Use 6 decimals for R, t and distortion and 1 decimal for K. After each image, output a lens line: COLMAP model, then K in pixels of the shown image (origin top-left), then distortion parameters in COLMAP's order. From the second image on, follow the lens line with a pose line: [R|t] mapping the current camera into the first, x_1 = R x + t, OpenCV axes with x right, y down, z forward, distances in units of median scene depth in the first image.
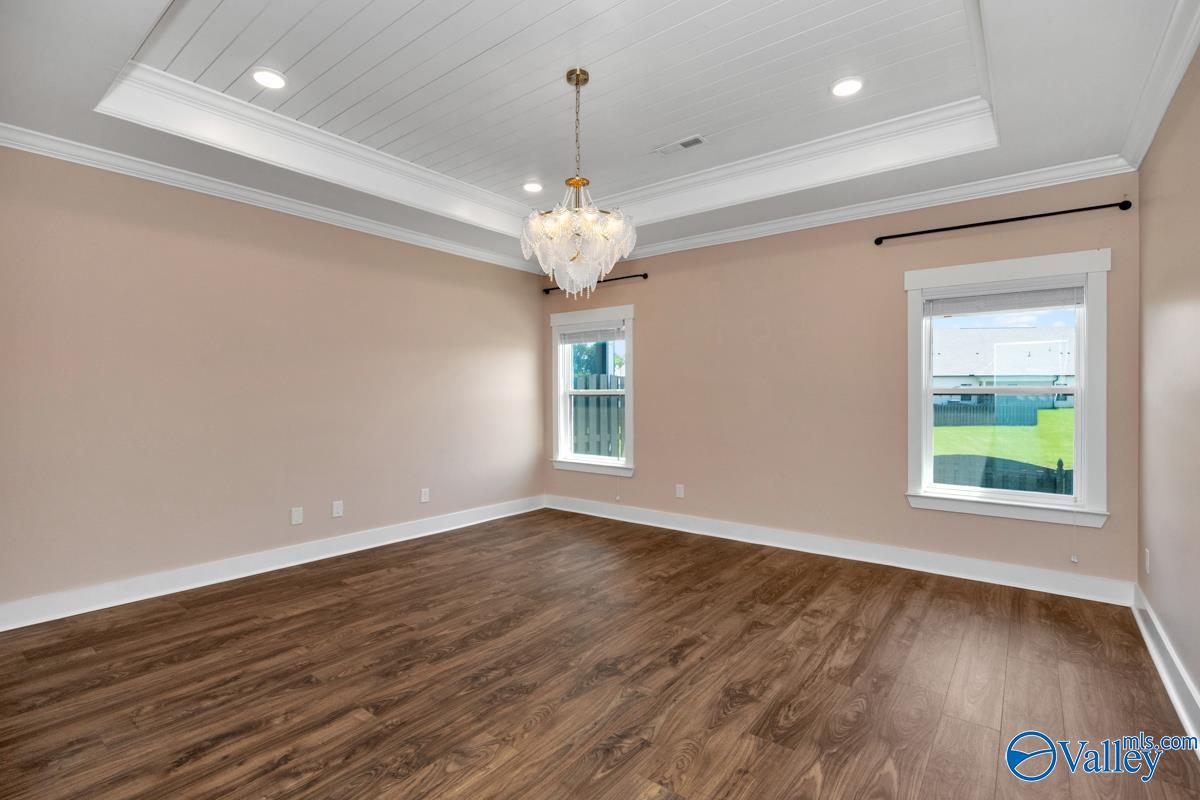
lens RADIAL K [[524.1, 0, 611.3], [0, 524.1, 403.0], [0, 0, 1]] dist [-0.010841, -0.000165]
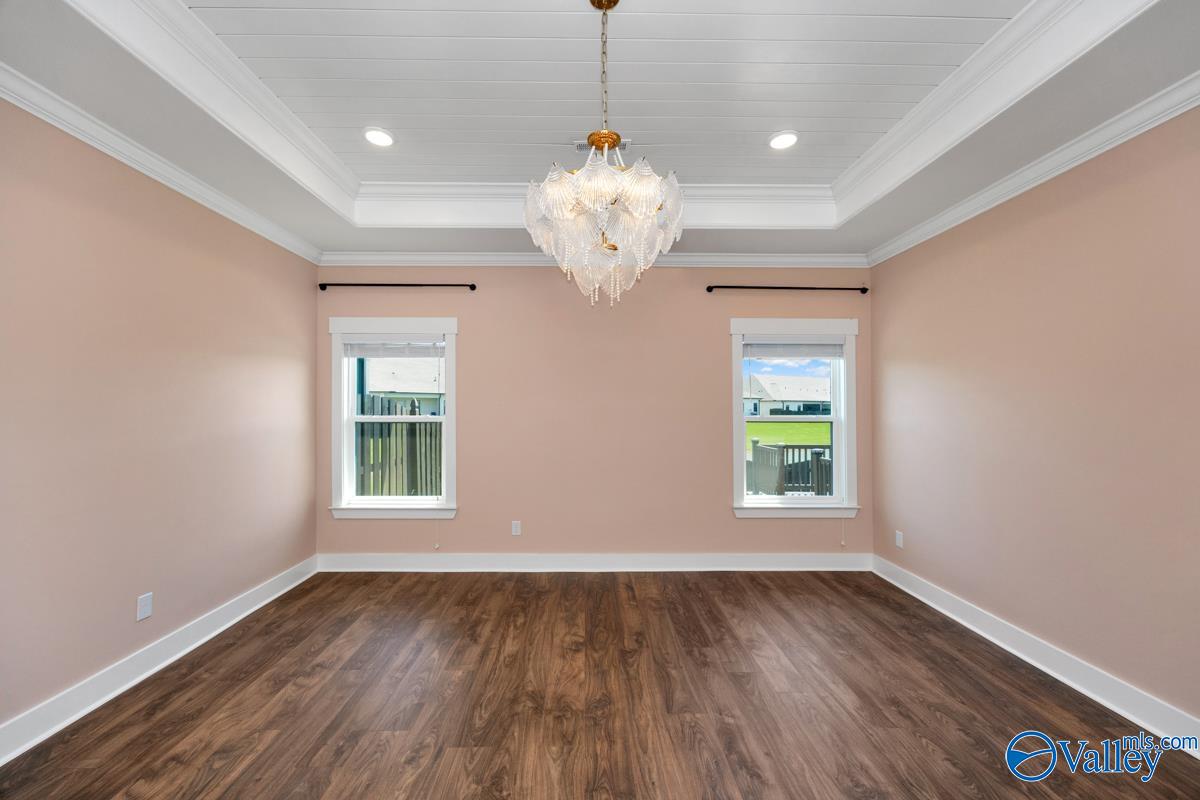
lens RADIAL K [[461.8, 0, 601.8], [0, 461.8, 408.9], [0, 0, 1]] dist [-0.002432, 0.000436]
pose [[0.805895, 0.001878, 0.592055, -0.302371], [0.007818, 0.999874, -0.013813, -0.036043], [-0.592007, 0.015761, 0.805779, 0.348472]]
